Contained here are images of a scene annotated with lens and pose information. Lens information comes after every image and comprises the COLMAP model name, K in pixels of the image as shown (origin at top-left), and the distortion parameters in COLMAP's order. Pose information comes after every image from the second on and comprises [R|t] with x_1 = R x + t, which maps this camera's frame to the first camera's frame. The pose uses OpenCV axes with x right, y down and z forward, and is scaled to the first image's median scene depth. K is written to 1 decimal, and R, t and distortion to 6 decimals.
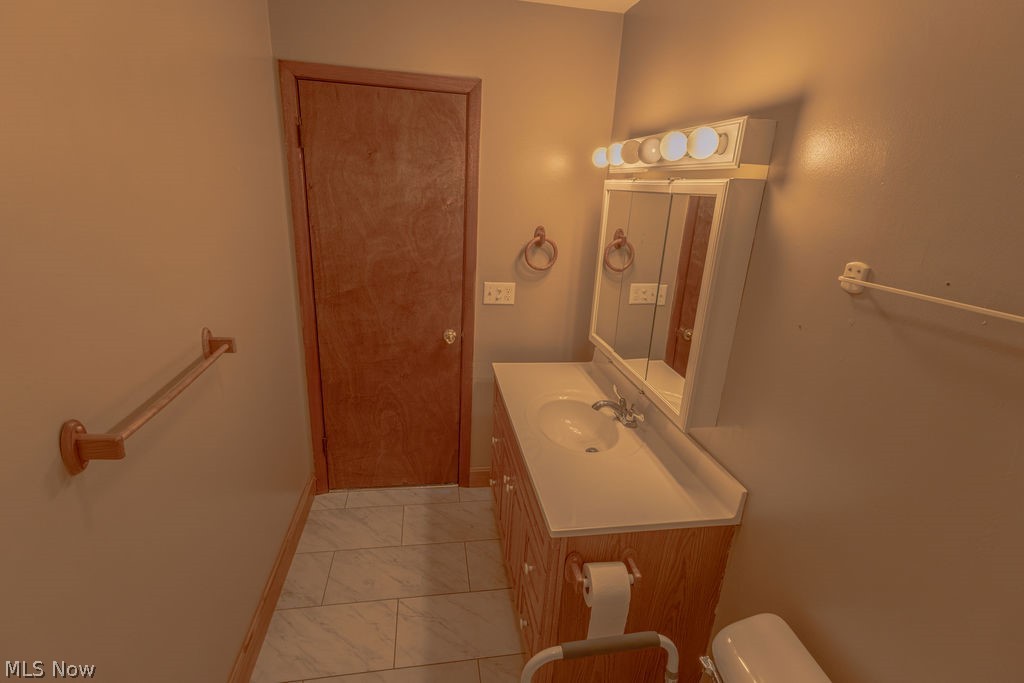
lens RADIAL K [[474.2, 0, 509.3], [0, 474.2, 341.5], [0, 0, 1]] dist [0.006748, -0.000740]
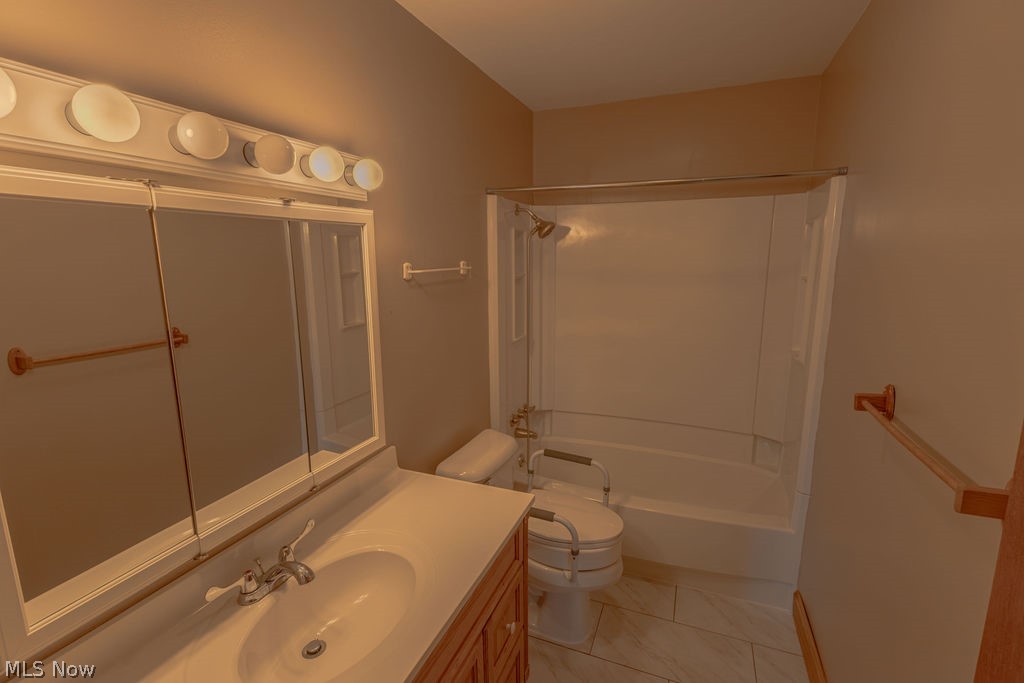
lens RADIAL K [[474.2, 0, 510.0], [0, 474.2, 340.3], [0, 0, 1]] dist [0.006748, -0.000740]
pose [[-0.849451, -0.136661, 0.509663, -0.546969], [0.132550, 0.879645, 0.456788, -0.669152], [-0.510748, 0.455575, -0.729101, 2.217337]]
